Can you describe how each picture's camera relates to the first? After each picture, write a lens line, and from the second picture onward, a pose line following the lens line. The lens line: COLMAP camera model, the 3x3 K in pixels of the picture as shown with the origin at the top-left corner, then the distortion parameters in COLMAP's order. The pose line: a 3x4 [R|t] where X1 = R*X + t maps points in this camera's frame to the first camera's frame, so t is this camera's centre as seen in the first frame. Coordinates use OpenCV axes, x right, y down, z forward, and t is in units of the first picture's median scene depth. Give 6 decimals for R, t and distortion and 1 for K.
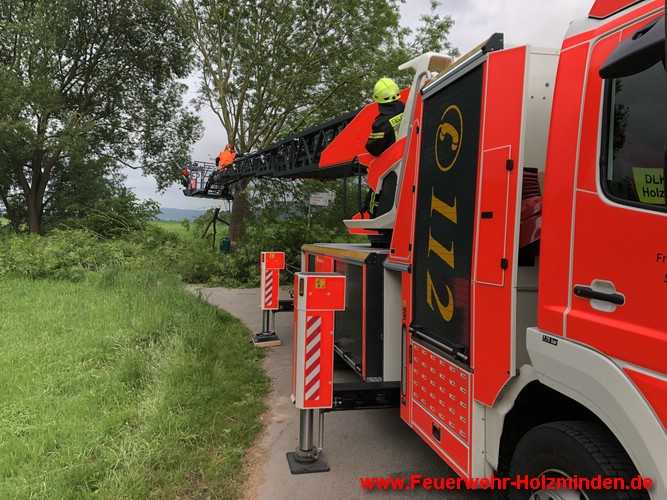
lens RADIAL K [[542.1, 0, 333.5], [0, 542.1, 250.0], [0, 0, 1]] dist [0.005720, 0.001591]
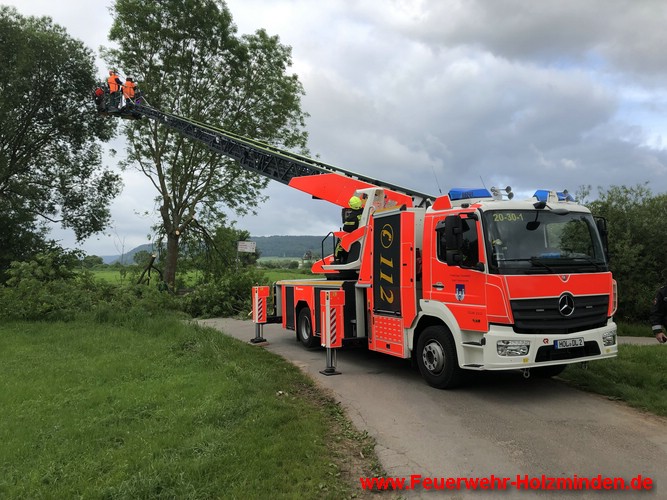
lens RADIAL K [[546.6, 0, 333.5], [0, 546.6, 250.0], [0, 0, 1]] dist [0.101238, 0.001035]
pose [[0.973536, -0.028373, 0.226767, -0.094325], [0.044658, 0.996753, -0.067007, 0.004962], [-0.224130, 0.075360, 0.971641, -0.223918]]
